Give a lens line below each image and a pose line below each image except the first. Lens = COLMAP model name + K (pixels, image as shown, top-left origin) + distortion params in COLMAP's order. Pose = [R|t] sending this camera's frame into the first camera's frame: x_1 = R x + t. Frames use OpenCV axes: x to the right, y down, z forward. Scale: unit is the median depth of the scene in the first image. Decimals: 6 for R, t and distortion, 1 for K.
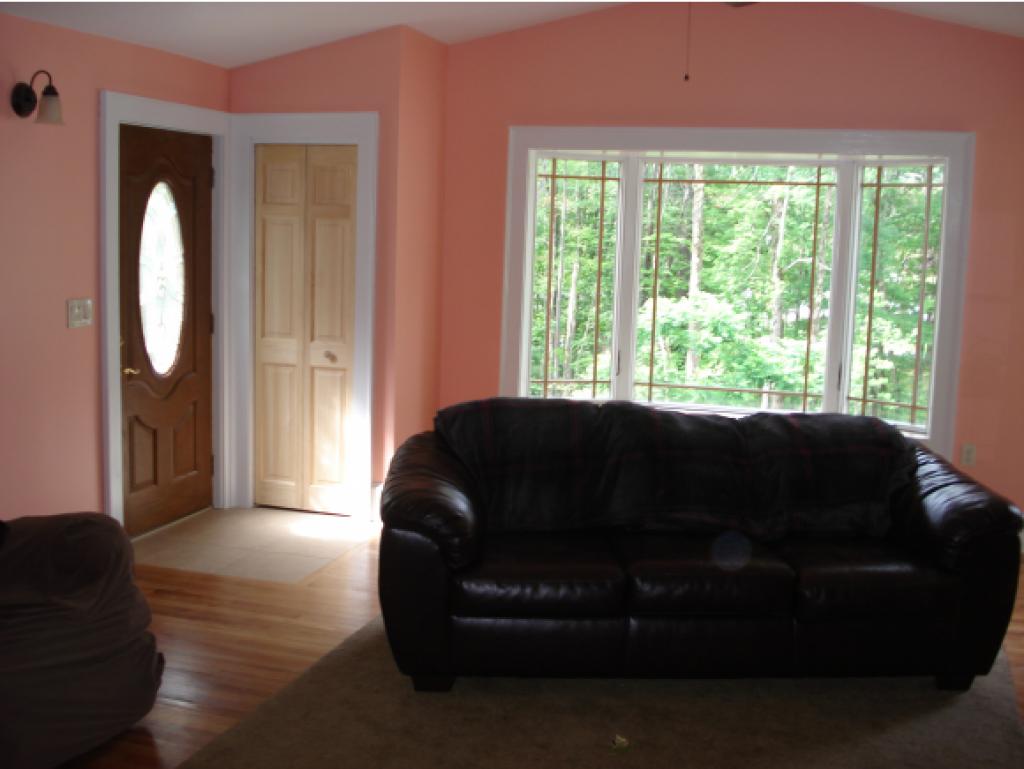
lens RADIAL K [[1151.2, 0, 512.0], [0, 1151.2, 384.5], [0, 0, 1]] dist [-0.067322, -0.128125]
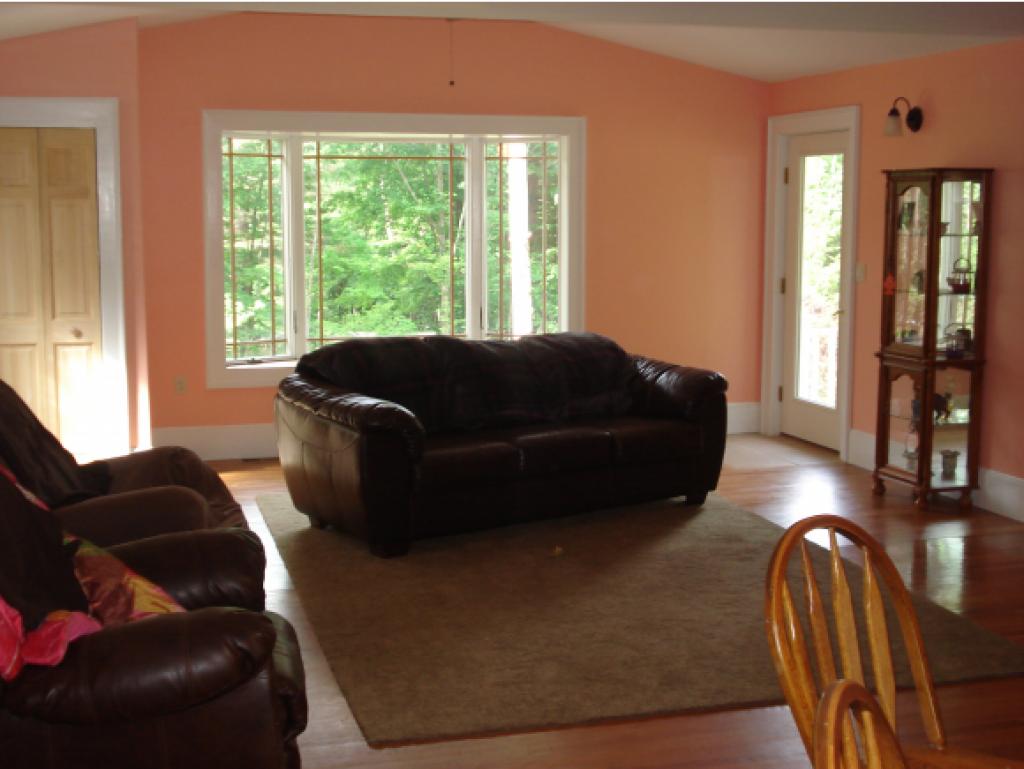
lens RADIAL K [[1404.2, 0, 512.0], [0, 1404.2, 384.5], [0, 0, 1]] dist [0.065113, -0.565860]
pose [[0.829822, -0.097874, 0.549378, -0.538912], [0.098652, 0.994722, 0.028203, 0.026002], [-0.549239, 0.030794, 0.835098, -0.274785]]
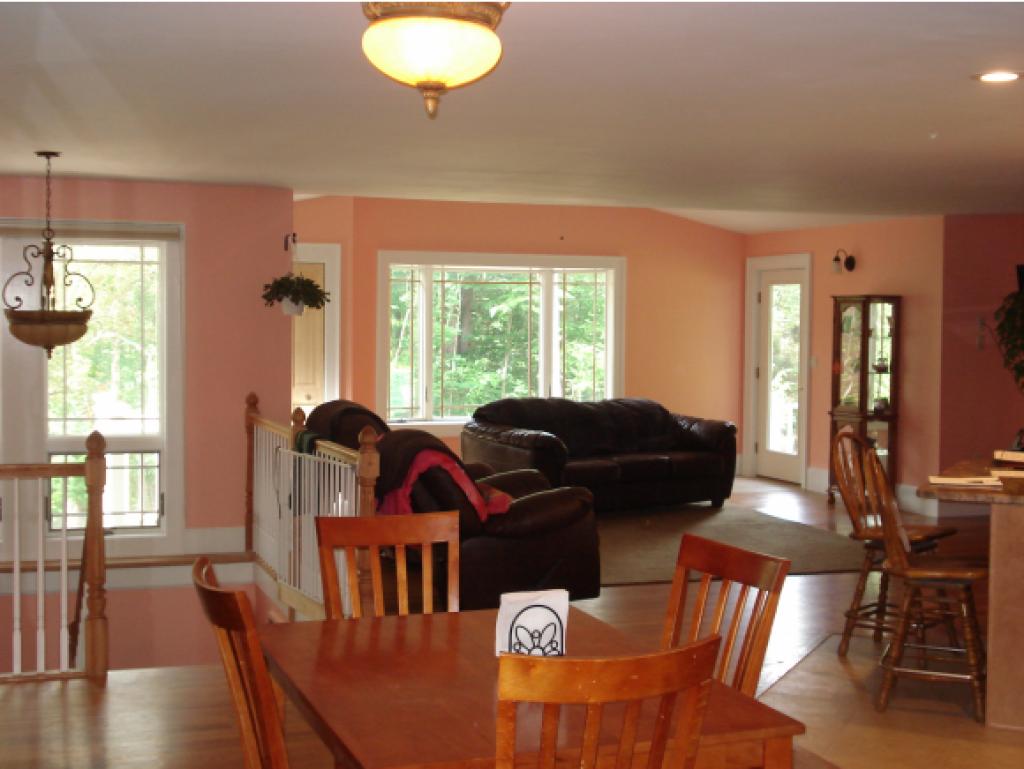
lens RADIAL K [[1404.2, 0, 512.0], [0, 1404.2, 384.5], [0, 0, 1]] dist [0.065113, -0.565860]
pose [[0.791850, -0.048287, 0.608804, -1.116196], [0.095029, 0.994469, -0.044724, 0.073153], [-0.603277, 0.093269, 0.792059, -0.694898]]
